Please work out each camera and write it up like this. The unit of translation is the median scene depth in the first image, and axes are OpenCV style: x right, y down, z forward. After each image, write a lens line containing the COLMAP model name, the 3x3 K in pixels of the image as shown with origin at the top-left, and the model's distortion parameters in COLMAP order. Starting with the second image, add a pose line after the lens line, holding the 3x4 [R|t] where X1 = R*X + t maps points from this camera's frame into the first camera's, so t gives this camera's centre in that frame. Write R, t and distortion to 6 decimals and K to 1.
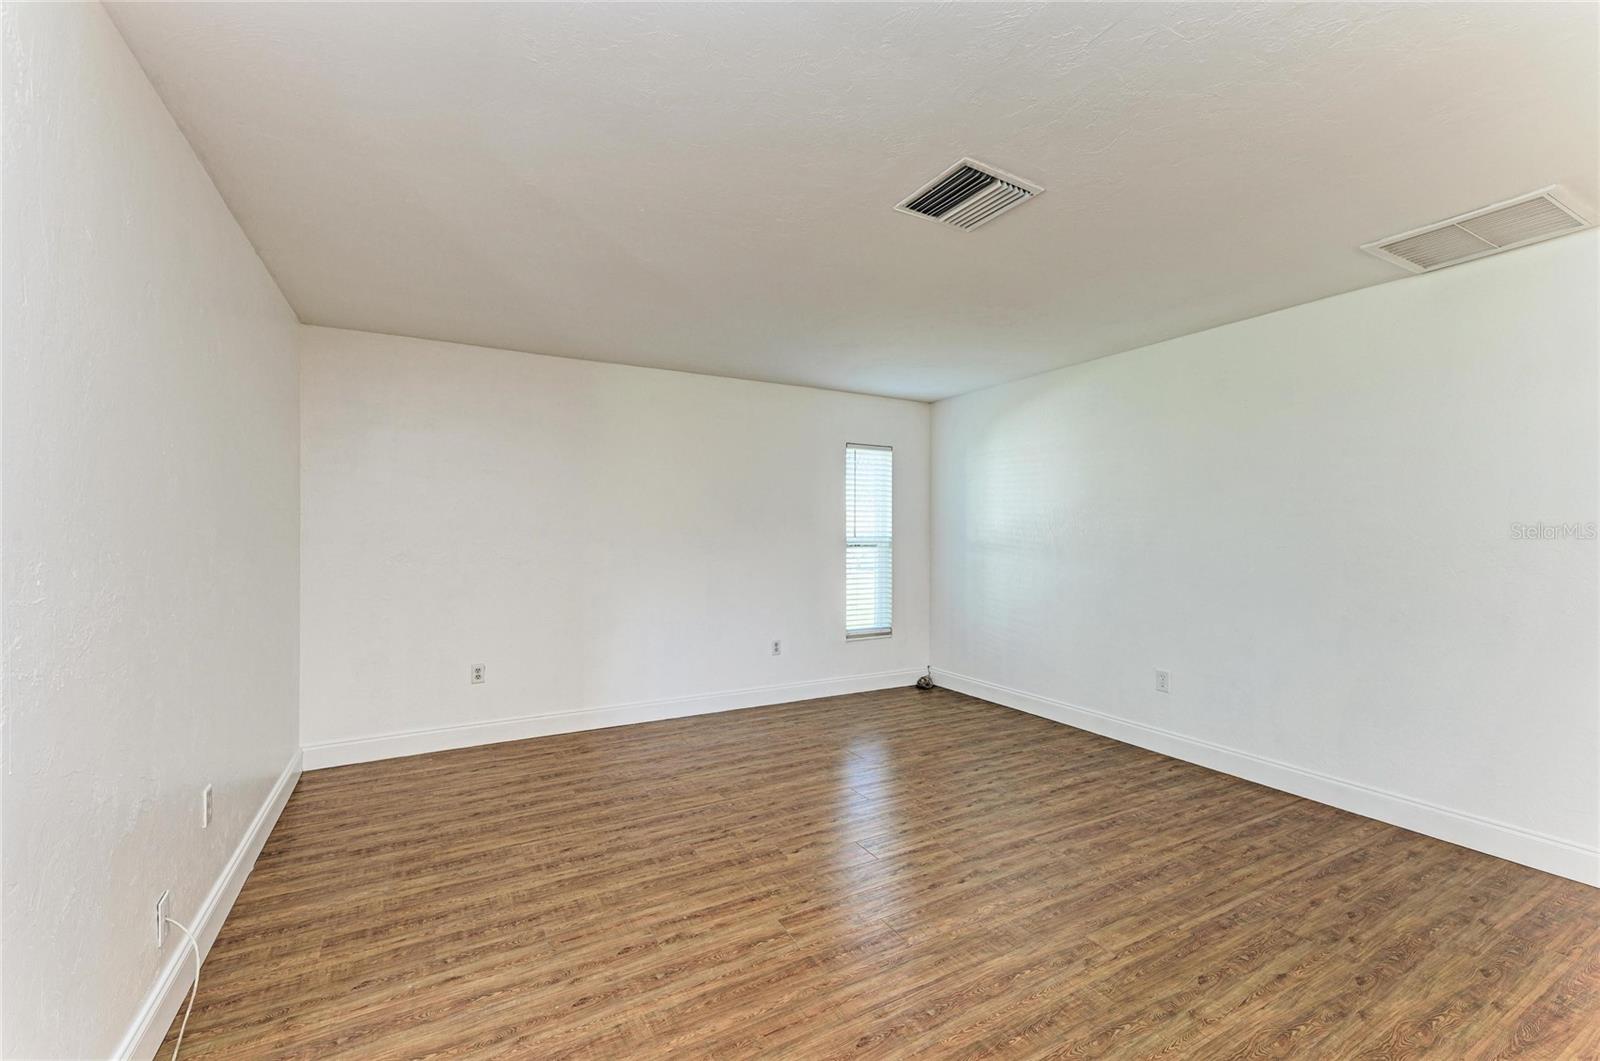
lens RADIAL K [[659.9, 0, 800.0], [0, 659.9, 530.5], [0, 0, 1]] dist [0.000035, 0.000003]
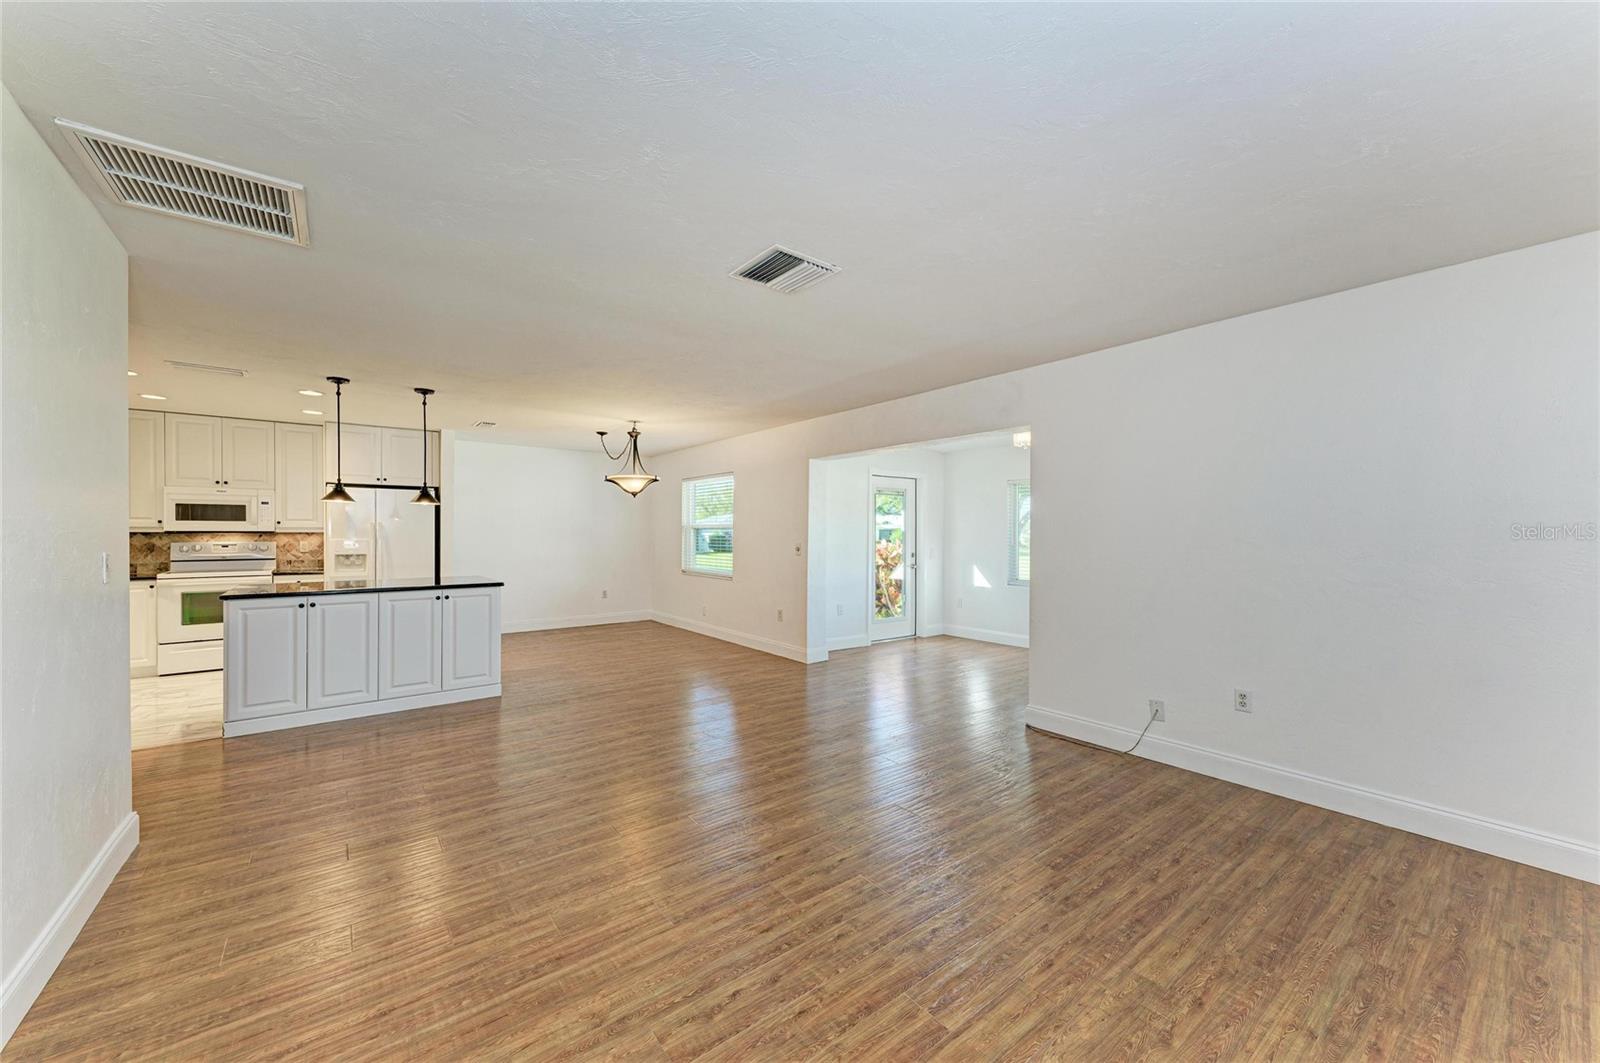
lens RADIAL K [[580.8, 0, 800.0], [0, 580.8, 531.5], [0, 0, 1]] dist [-0.000629, -0.000037]
pose [[-0.989073, -0.004063, -0.147367, 0.320152], [-0.002819, 0.999959, -0.008649, 0.008641], [0.147396, -0.008139, -0.989044, 1.762503]]
